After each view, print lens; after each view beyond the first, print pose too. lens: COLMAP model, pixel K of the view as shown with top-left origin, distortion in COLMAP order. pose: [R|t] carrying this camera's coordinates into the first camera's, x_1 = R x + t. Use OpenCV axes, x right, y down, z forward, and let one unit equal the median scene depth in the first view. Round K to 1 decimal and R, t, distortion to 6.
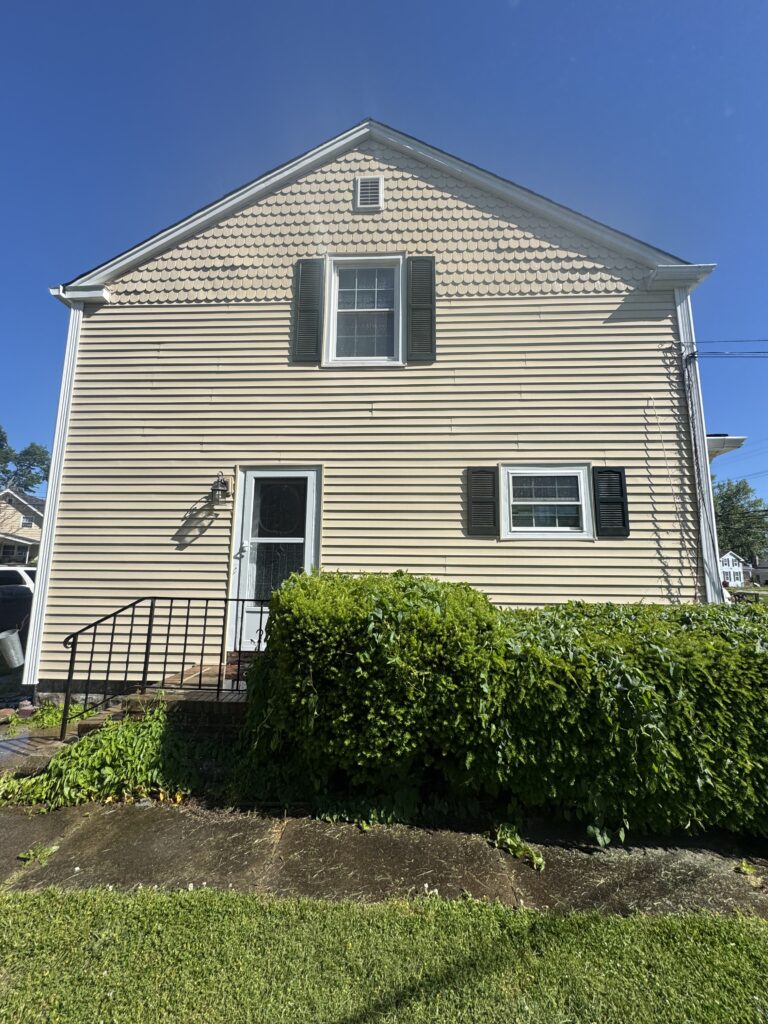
lens RADIAL K [[415.6, 0, 384.8], [0, 415.6, 515.8], [0, 0, 1]] dist [0.001662, -0.000218]
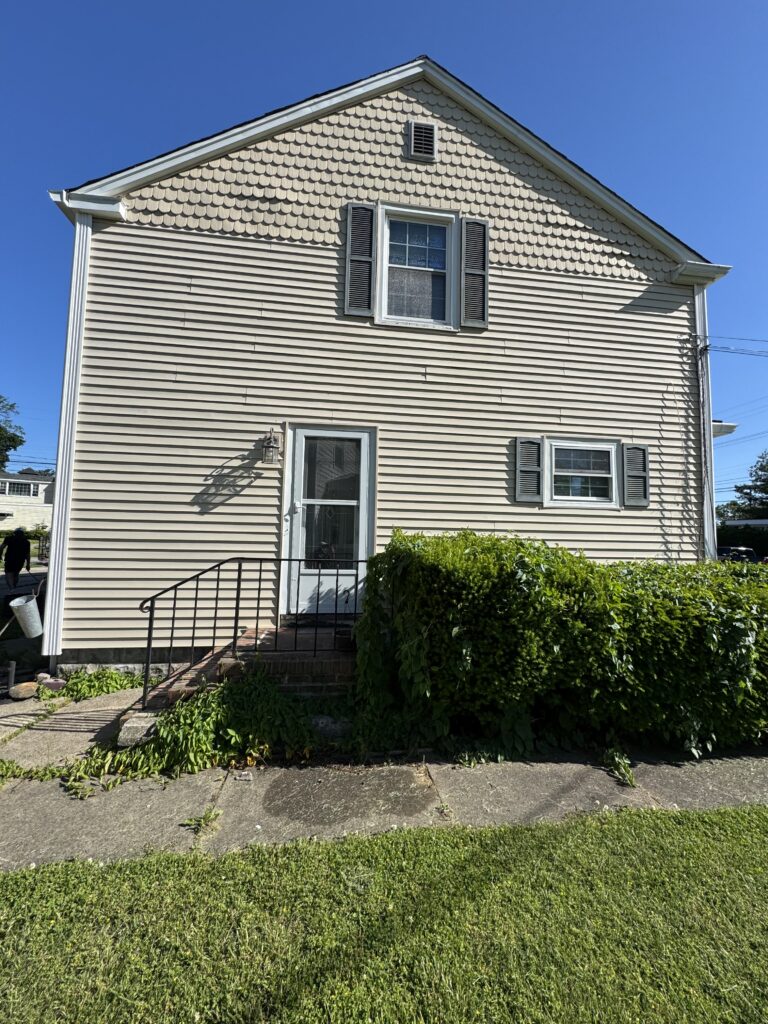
lens RADIAL K [[415.6, 0, 386.0], [0, 415.6, 510.2], [0, 0, 1]] dist [0.001662, -0.000218]
pose [[0.983074, 0.022440, 0.181829, -0.296929], [-0.036428, 0.996596, 0.073960, 0.000378], [-0.179550, -0.079332, 0.980545, 0.014648]]
